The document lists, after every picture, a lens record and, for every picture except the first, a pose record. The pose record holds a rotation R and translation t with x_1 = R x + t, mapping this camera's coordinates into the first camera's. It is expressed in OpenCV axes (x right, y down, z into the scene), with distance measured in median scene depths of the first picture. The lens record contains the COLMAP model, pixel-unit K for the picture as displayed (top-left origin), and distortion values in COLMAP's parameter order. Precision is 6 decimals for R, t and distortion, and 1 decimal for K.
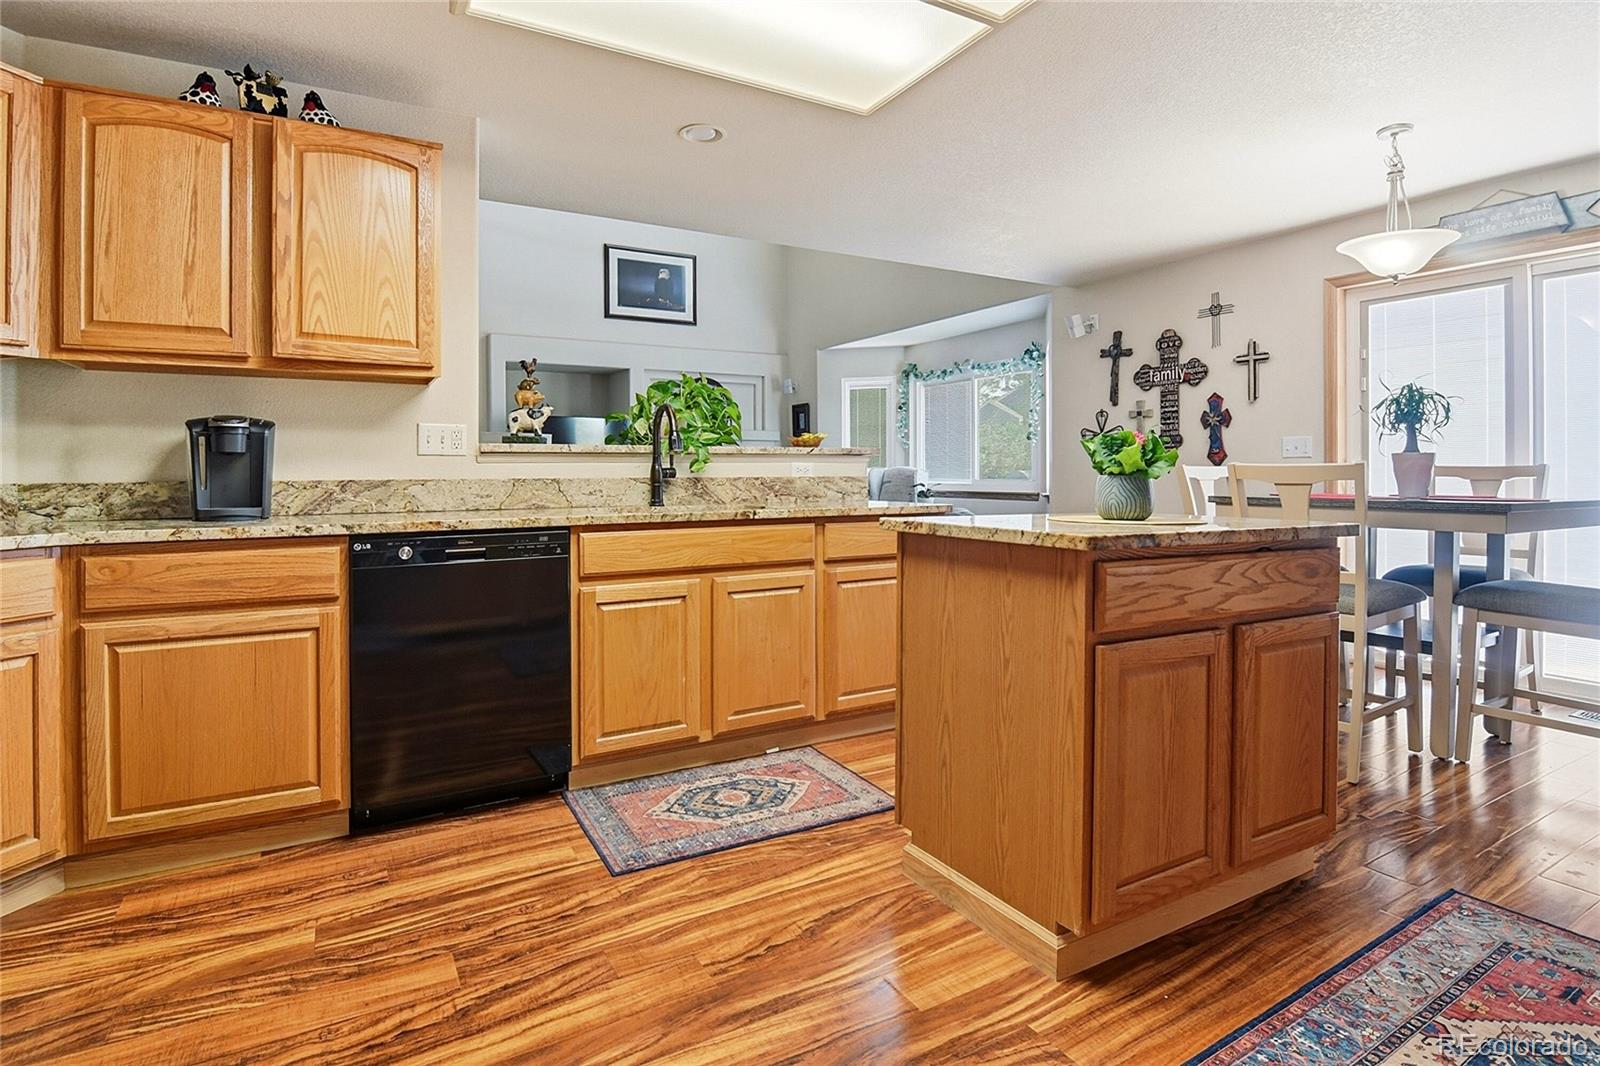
lens RADIAL K [[790.6, 0, 806.8], [0, 790.6, 471.3], [0, 0, 1]] dist [-0.018919, -0.000043]
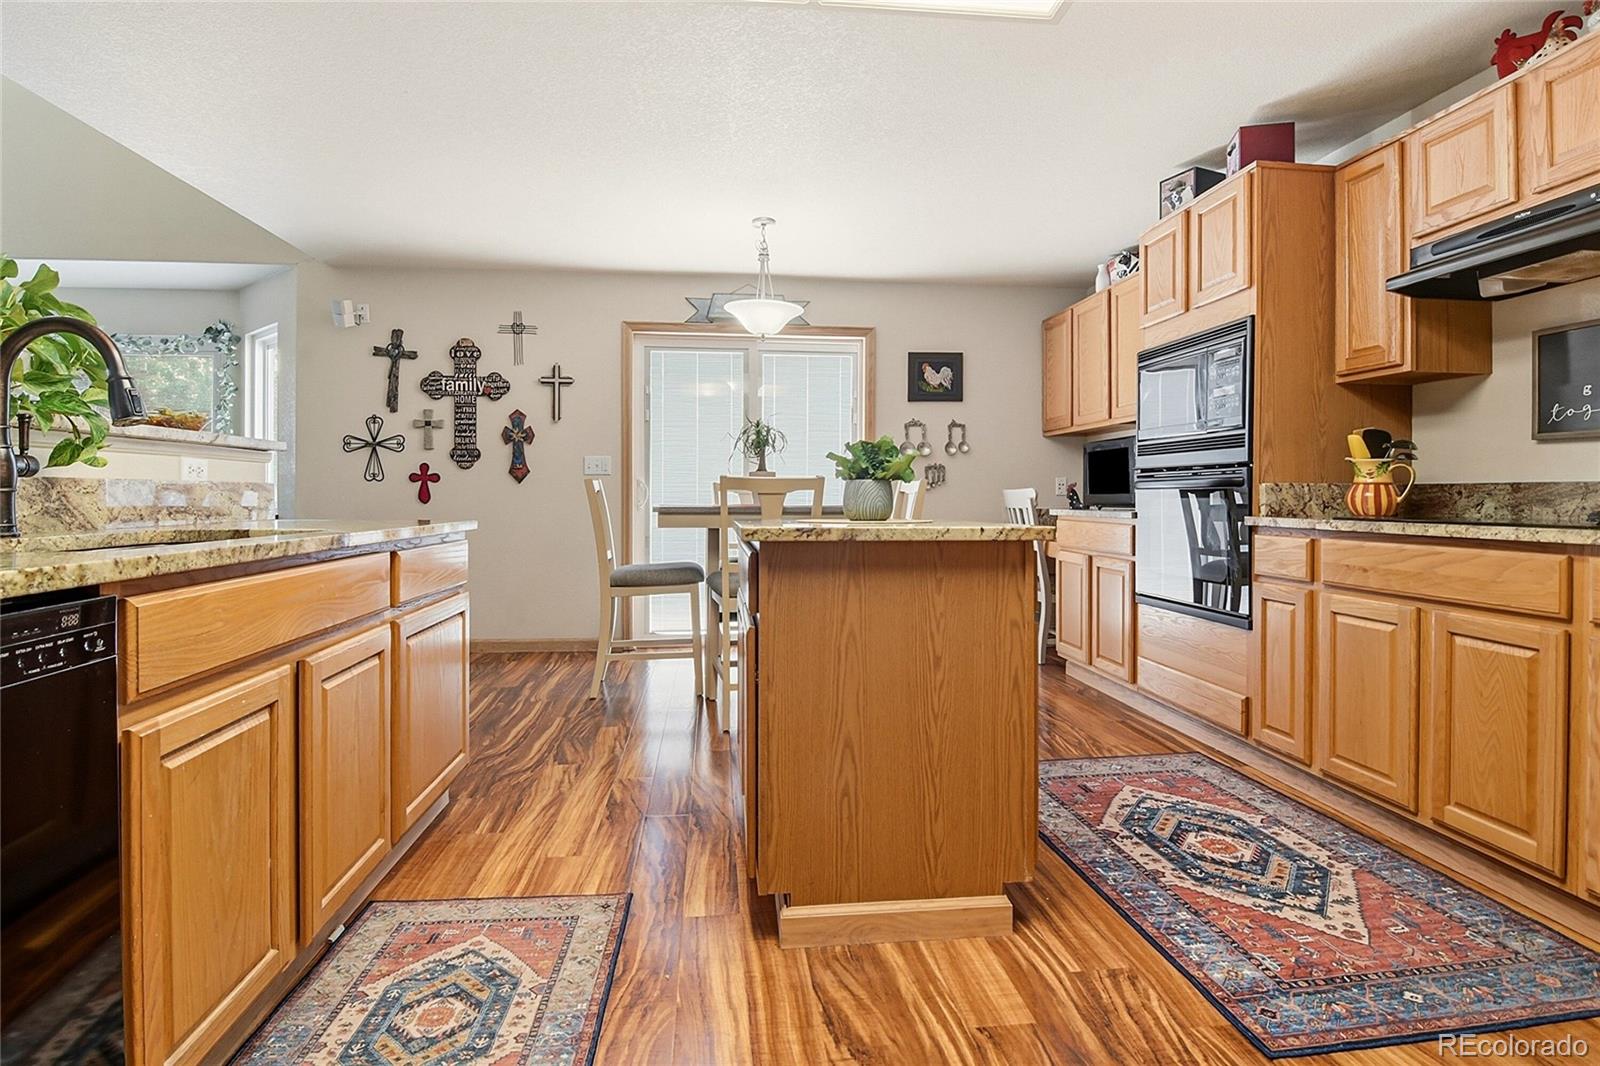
lens RADIAL K [[790.6, 0, 777.5], [0, 790.6, 492.4], [0, 0, 1]] dist [-0.018919, -0.000043]
pose [[0.426159, 0.008107, 0.904612, -0.250587], [-0.005439, 0.999965, -0.006399, 0.011608], [-0.904632, -0.002194, 0.426188, 0.252453]]
